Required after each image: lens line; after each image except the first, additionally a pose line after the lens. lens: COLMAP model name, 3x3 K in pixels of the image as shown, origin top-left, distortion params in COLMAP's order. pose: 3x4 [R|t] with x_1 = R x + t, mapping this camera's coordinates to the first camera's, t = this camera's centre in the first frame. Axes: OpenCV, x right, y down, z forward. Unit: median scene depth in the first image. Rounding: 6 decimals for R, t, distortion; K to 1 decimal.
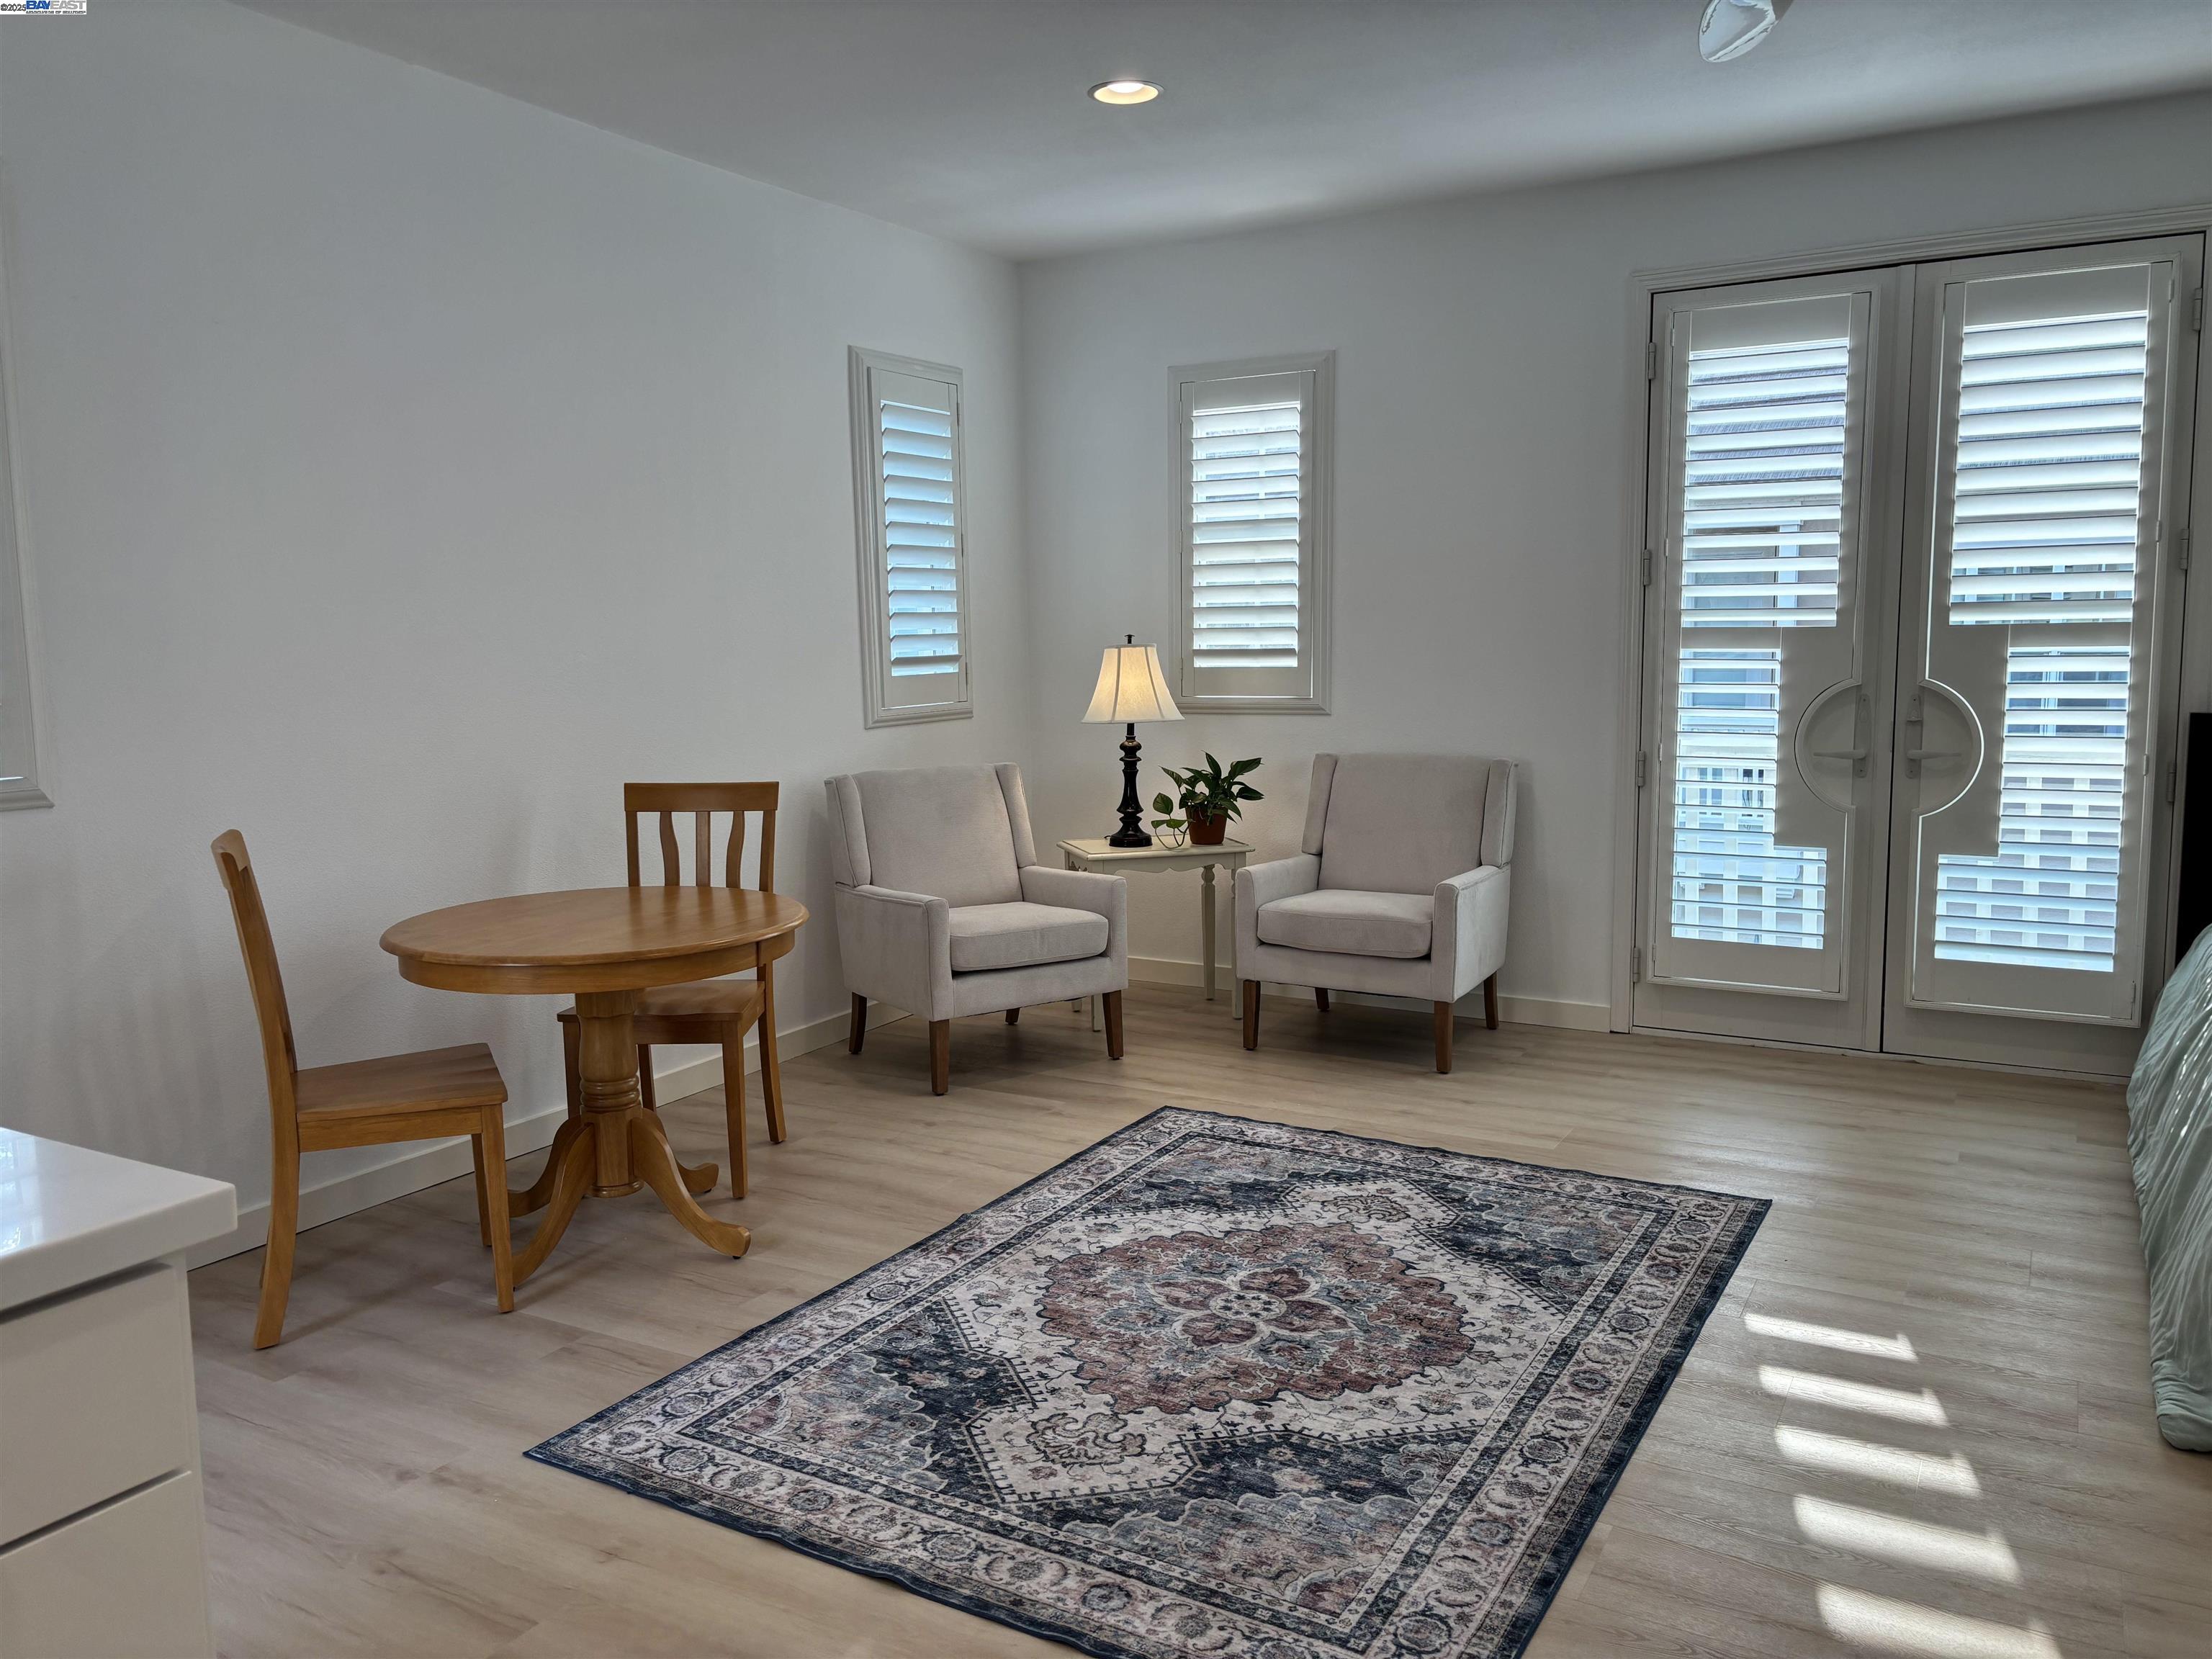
lens RADIAL K [[1674.3, 0, 1089.3], [0, 1674.3, 836.1], [0, 0, 1]] dist [0.047923, -0.042703]
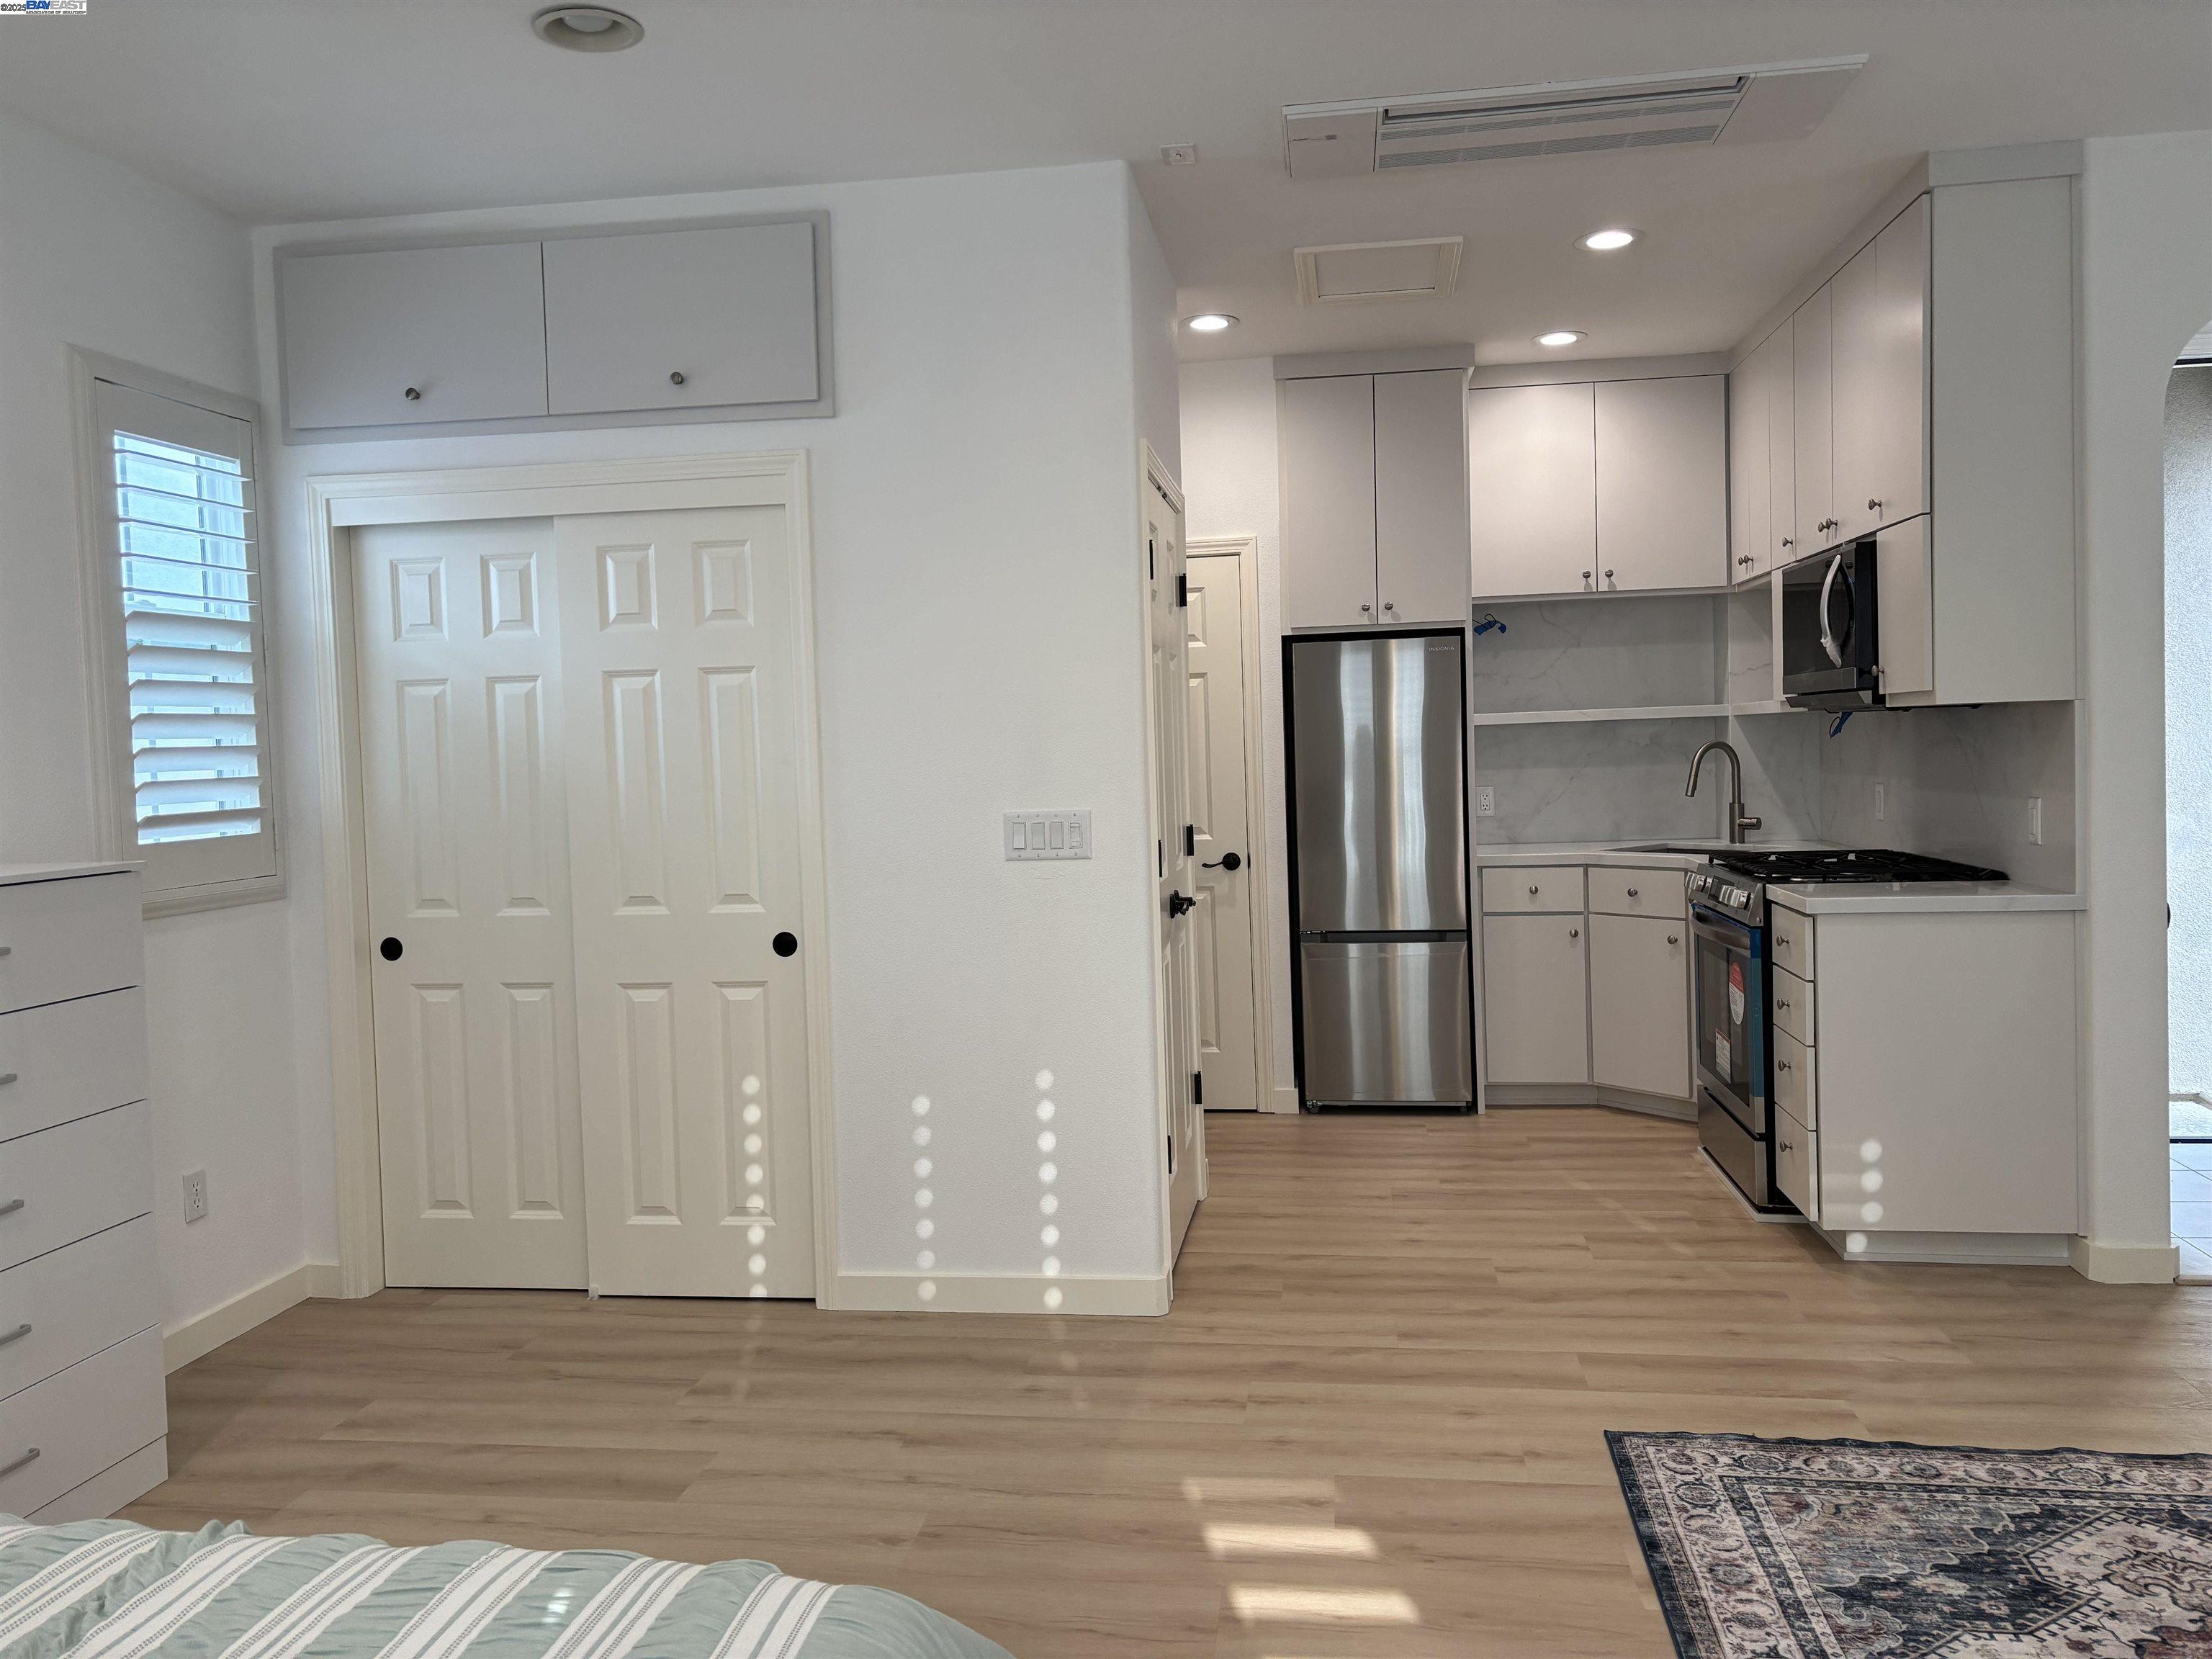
lens RADIAL K [[1674.3, 0, 1099.1], [0, 1674.3, 815.5], [0, 0, 1]] dist [0.047923, -0.042703]
pose [[-0.926526, 0.059895, -0.371432, 0.579389], [-0.001952, 0.986468, 0.163940, -0.141412], [0.376225, 0.152620, -0.913872, 1.039052]]
